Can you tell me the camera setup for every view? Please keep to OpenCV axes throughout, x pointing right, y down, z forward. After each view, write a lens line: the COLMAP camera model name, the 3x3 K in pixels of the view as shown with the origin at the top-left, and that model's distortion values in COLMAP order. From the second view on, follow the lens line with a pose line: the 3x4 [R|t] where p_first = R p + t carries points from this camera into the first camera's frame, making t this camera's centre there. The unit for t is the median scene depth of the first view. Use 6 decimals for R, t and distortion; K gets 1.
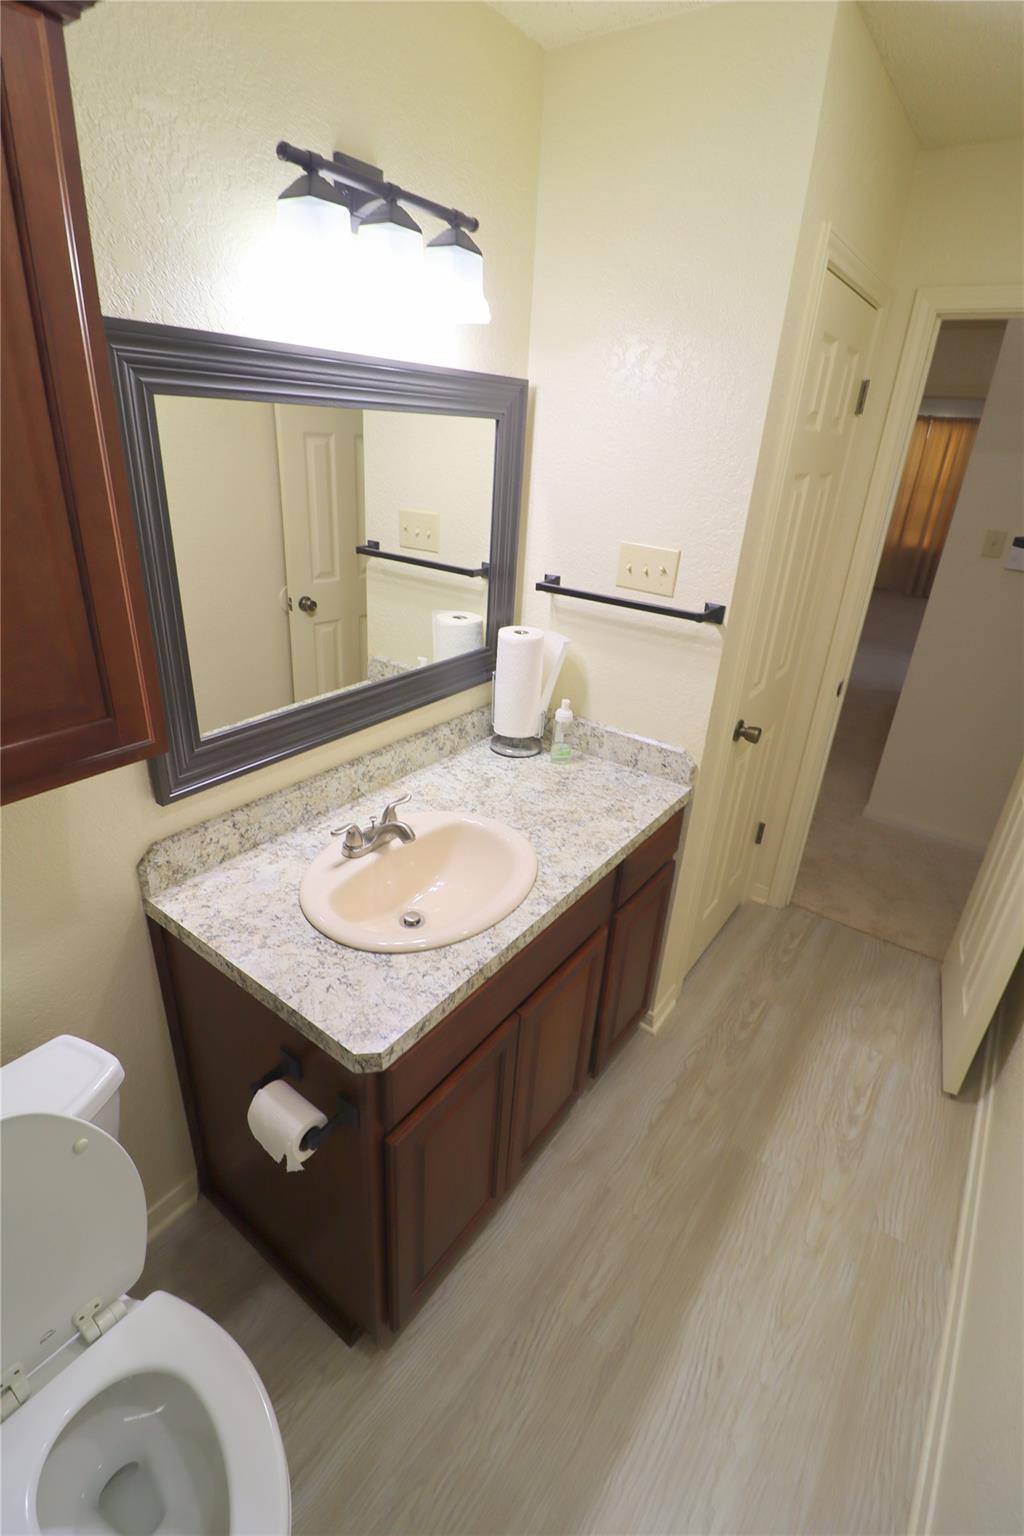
lens RADIAL K [[720.9, 0, 508.2], [0, 720.9, 764.1], [0, 0, 1]] dist [-0.002564, -0.000825]
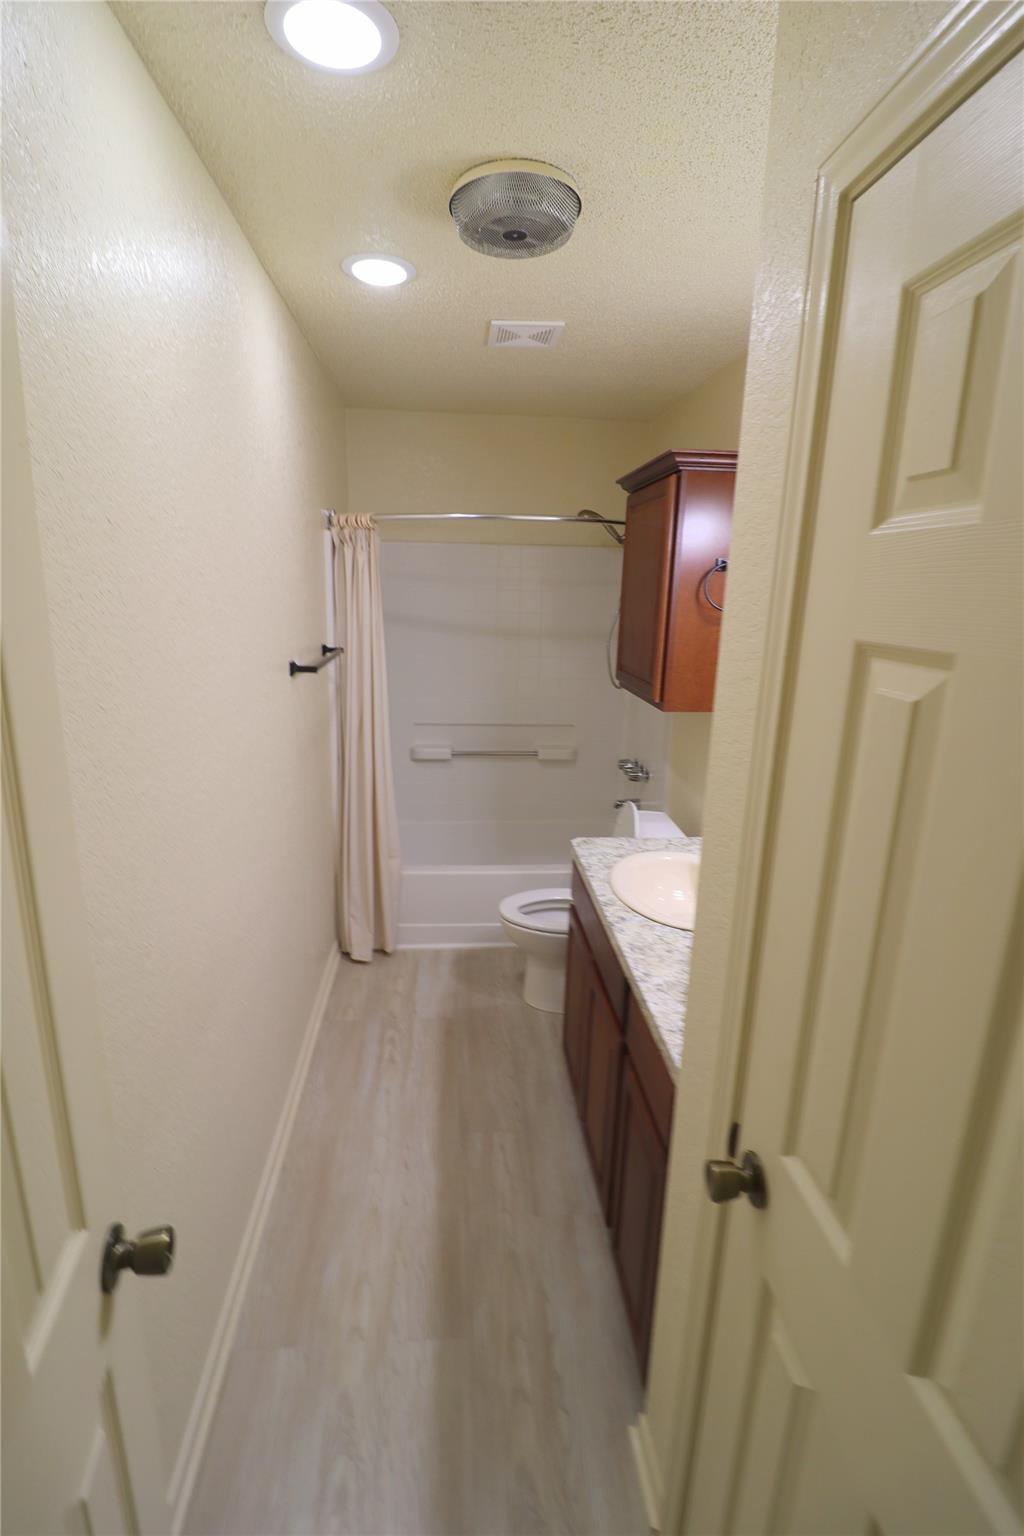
lens RADIAL K [[720.9, 0, 509.5], [0, 720.9, 763.9], [0, 0, 1]] dist [-0.002564, -0.000825]
pose [[-0.752820, 0.088156, -0.652297, 0.871934], [-0.344370, 0.791796, 0.504449, -0.528154], [0.560956, 0.604390, -0.565721, 1.243063]]
